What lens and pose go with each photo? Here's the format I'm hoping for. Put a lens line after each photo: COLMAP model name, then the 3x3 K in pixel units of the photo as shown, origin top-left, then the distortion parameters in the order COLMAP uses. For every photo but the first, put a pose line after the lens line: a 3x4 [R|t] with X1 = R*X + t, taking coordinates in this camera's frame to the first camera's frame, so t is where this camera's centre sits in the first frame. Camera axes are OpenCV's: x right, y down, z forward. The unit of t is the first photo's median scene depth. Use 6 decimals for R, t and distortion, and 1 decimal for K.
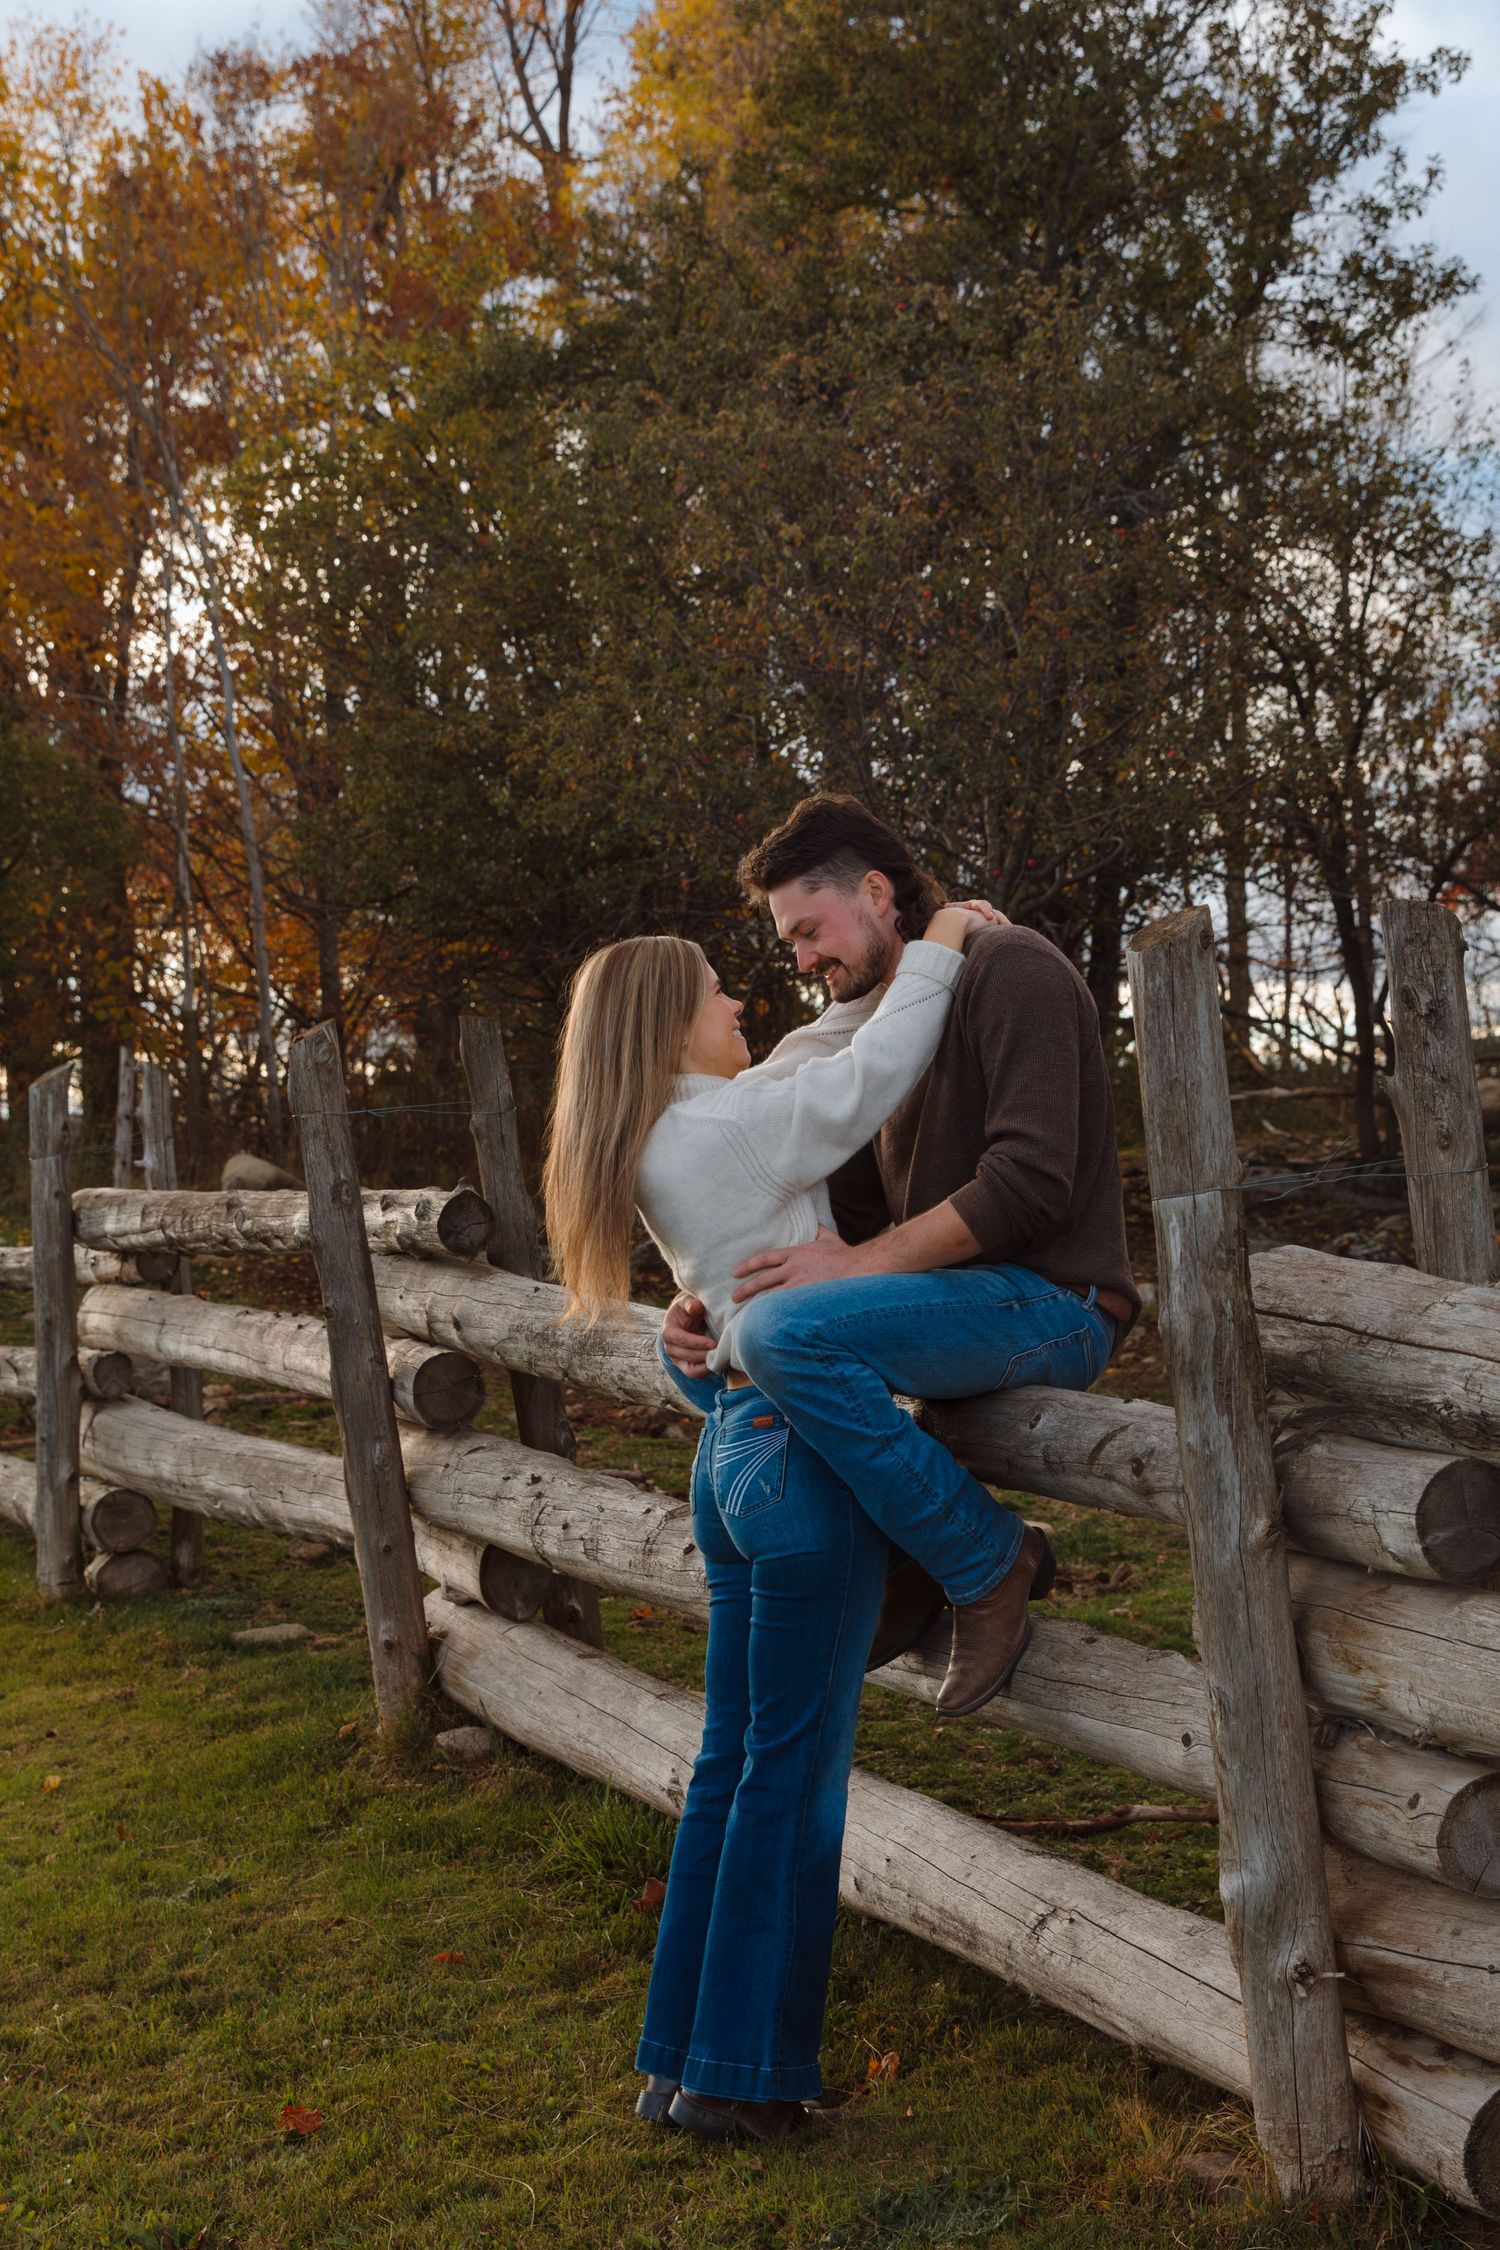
lens RADIAL K [[4947.5, 0, 750.0], [0, 4947.5, 1125.0], [0, 0, 1]] dist [0.018402, 0.037954]
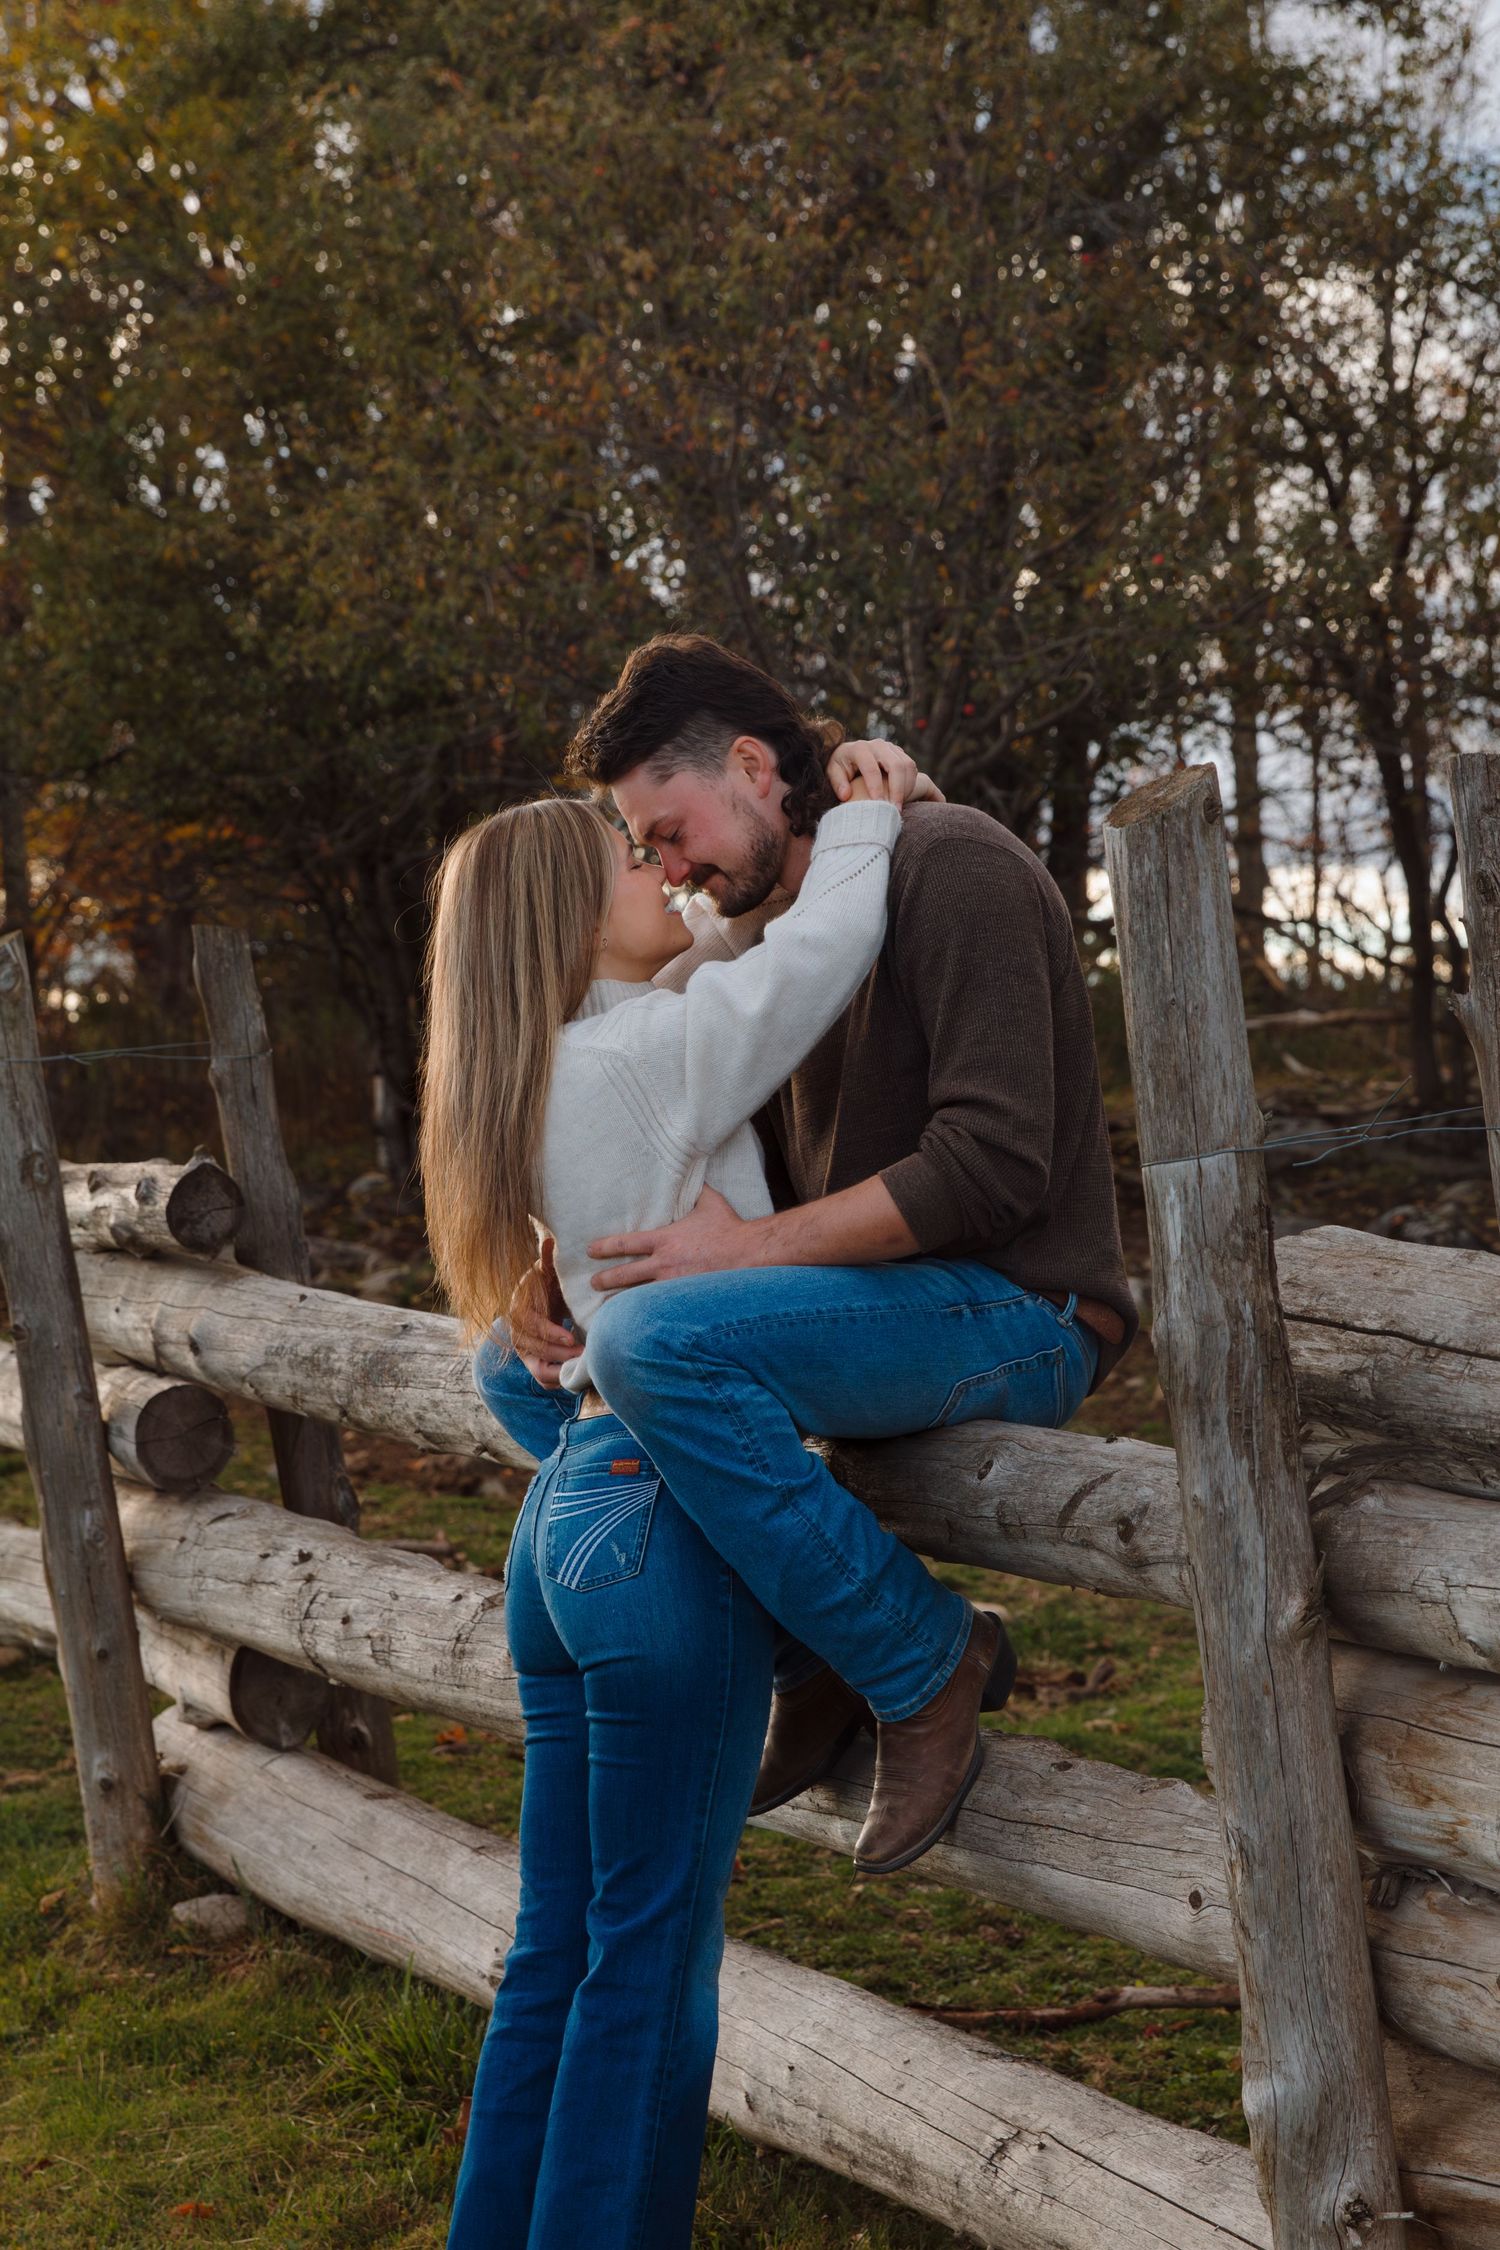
lens RADIAL K [[5776.5, 0, 750.0], [0, 5776.5, 1125.0], [0, 0, 1]] dist [0.004785, 0.109915]
pose [[0.999383, -0.011399, 0.033236, -0.005016], [0.011056, 0.999884, 0.010469, -0.000519], [-0.033352, -0.010095, 0.999393, 0.141831]]
